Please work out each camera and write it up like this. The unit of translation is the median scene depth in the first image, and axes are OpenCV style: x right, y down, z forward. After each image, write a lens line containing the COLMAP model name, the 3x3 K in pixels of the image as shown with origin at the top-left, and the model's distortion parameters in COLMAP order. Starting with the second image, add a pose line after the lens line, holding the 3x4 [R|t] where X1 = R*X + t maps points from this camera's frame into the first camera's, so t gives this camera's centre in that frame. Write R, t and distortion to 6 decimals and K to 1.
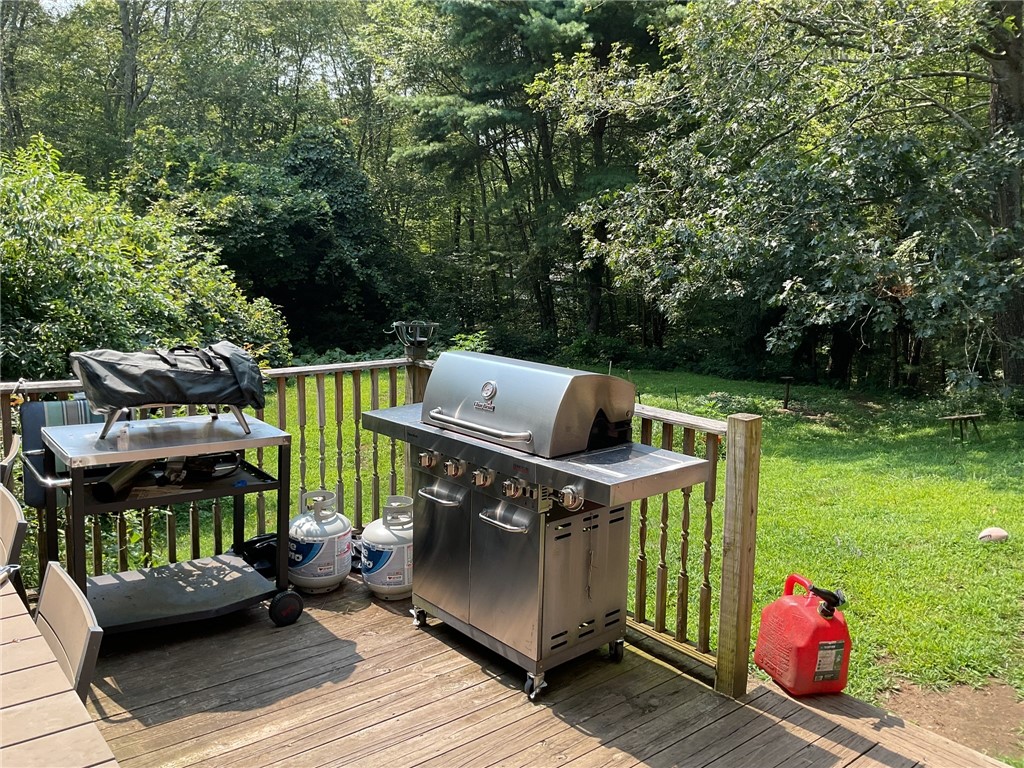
lens RADIAL K [[851.6, 0, 509.2], [0, 851.6, 379.4], [0, 0, 1]] dist [0.066544, -0.128757]
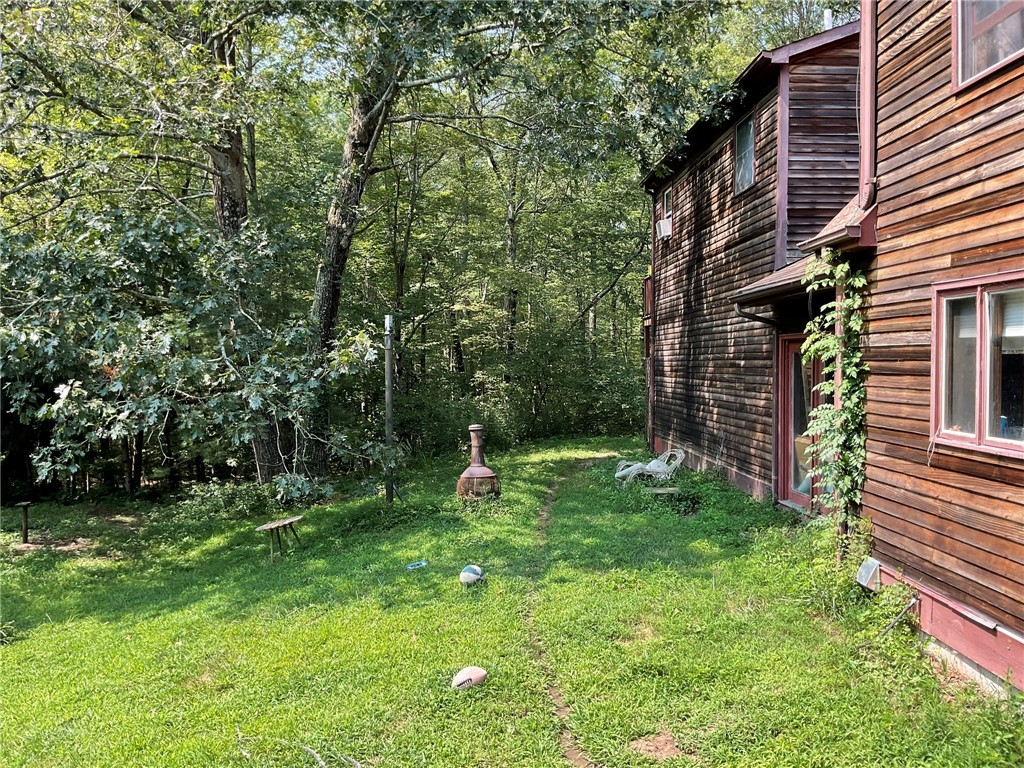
lens RADIAL K [[851.6, 0, 513.4], [0, 851.6, 381.4], [0, 0, 1]] dist [0.066544, -0.128757]
pose [[0.606934, -0.047429, 0.793336, -0.024385], [0.127801, 0.991051, -0.038524, -0.024800], [-0.784409, 0.124771, 0.607564, 0.142673]]
